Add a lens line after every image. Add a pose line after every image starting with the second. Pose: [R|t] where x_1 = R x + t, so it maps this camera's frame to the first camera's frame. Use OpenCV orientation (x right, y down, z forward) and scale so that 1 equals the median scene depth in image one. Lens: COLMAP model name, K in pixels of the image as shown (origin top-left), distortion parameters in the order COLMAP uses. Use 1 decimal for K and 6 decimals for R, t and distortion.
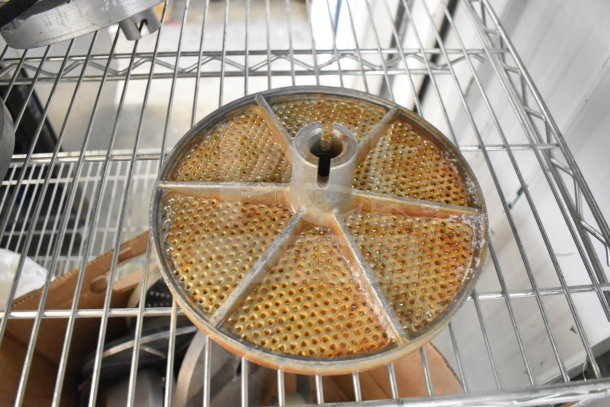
lens RADIAL K [[464.7, 0, 302.2], [0, 464.7, 205.0], [0, 0, 1]] dist [-0.100414, 0.010149]
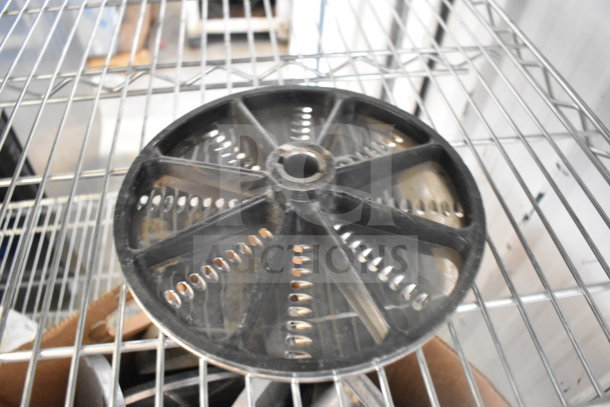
lens RADIAL K [[464.7, 0, 306.5], [0, 464.7, 206.9], [0, 0, 1]] dist [-0.100414, 0.010149]
pose [[0.996859, -0.067956, 0.040662, -0.071958], [0.071417, 0.993306, -0.090792, 0.054911], [-0.034220, 0.093411, 0.995039, 0.102471]]
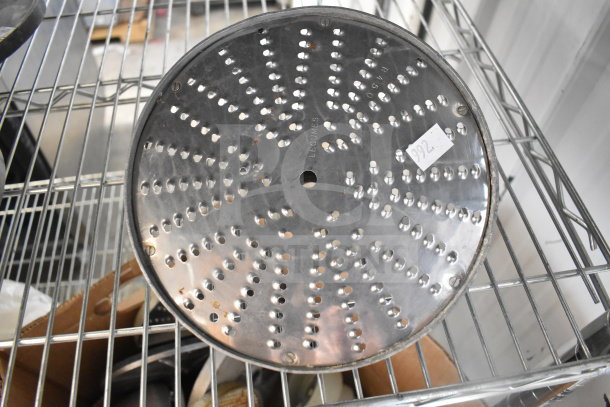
lens RADIAL K [[464.7, 0, 305.3], [0, 464.7, 204.3], [0, 0, 1]] dist [-0.100414, 0.010149]
pose [[0.996909, -0.077174, 0.014722, 0.009691], [0.077384, 0.996899, -0.014314, -0.005013], [-0.013572, 0.015409, 0.999789, -0.029264]]
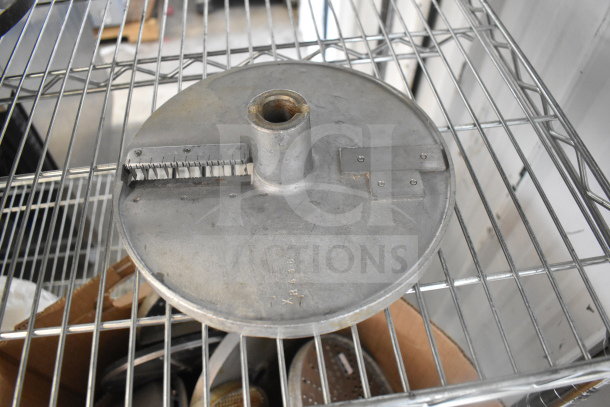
lens RADIAL K [[464.7, 0, 304.6], [0, 464.7, 204.5], [0, 0, 1]] dist [-0.100414, 0.010149]
pose [[0.996268, -0.085822, -0.009185, 0.021653], [0.085673, 0.996203, -0.015504, 0.021113], [0.010480, 0.014659, 0.999838, 0.030422]]
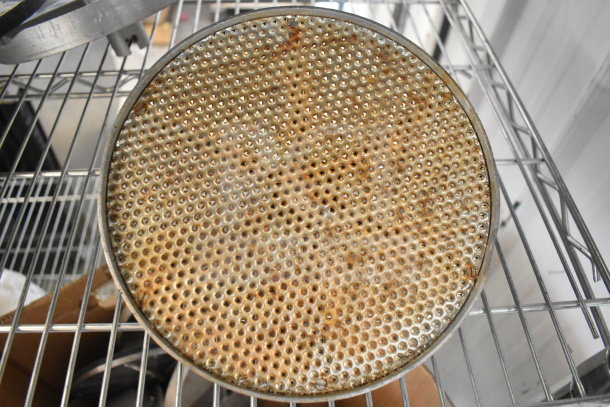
lens RADIAL K [[464.7, 0, 303.6], [0, 464.7, 203.8], [0, 0, 1]] dist [-0.100414, 0.010149]
pose [[0.999986, -0.000077, -0.005252, 0.039209], [-0.000166, 0.998925, -0.046353, 0.008420], [0.005250, 0.046353, 0.998911, 0.006082]]
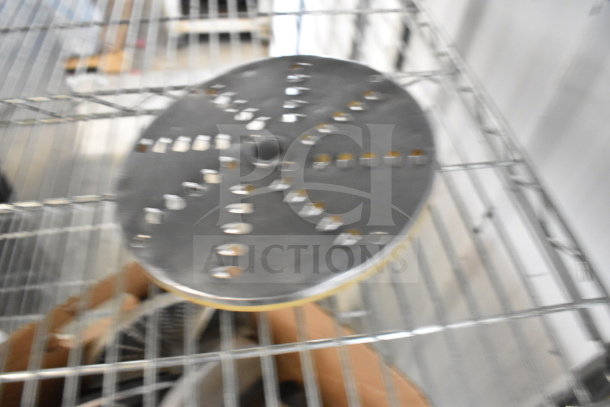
lens RADIAL K [[464.7, 0, 299.2], [0, 464.7, 209.6], [0, 0, 1]] dist [-0.100414, 0.010149]
pose [[0.996583, -0.063140, 0.053250, 0.036264], [0.067182, 0.994696, -0.077883, 0.013268], [-0.048050, 0.081195, 0.995539, 0.055298]]
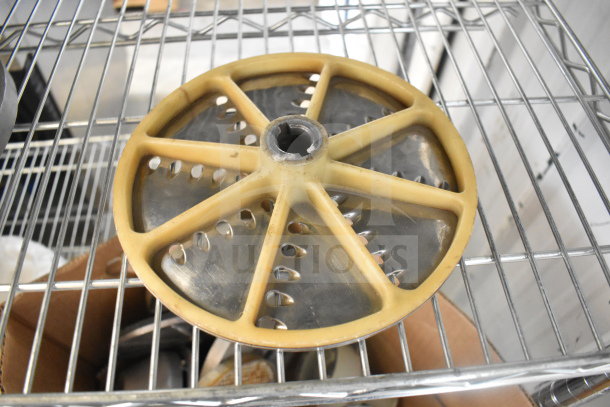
lens RADIAL K [[464.7, 0, 307.5], [0, 464.7, 203.7], [0, 0, 1]] dist [-0.100414, 0.010149]
pose [[0.999505, -0.026657, -0.016687, -0.029910], [0.026942, 0.999490, 0.017125, 0.047960], [0.016222, -0.017566, 0.999714, 0.066236]]
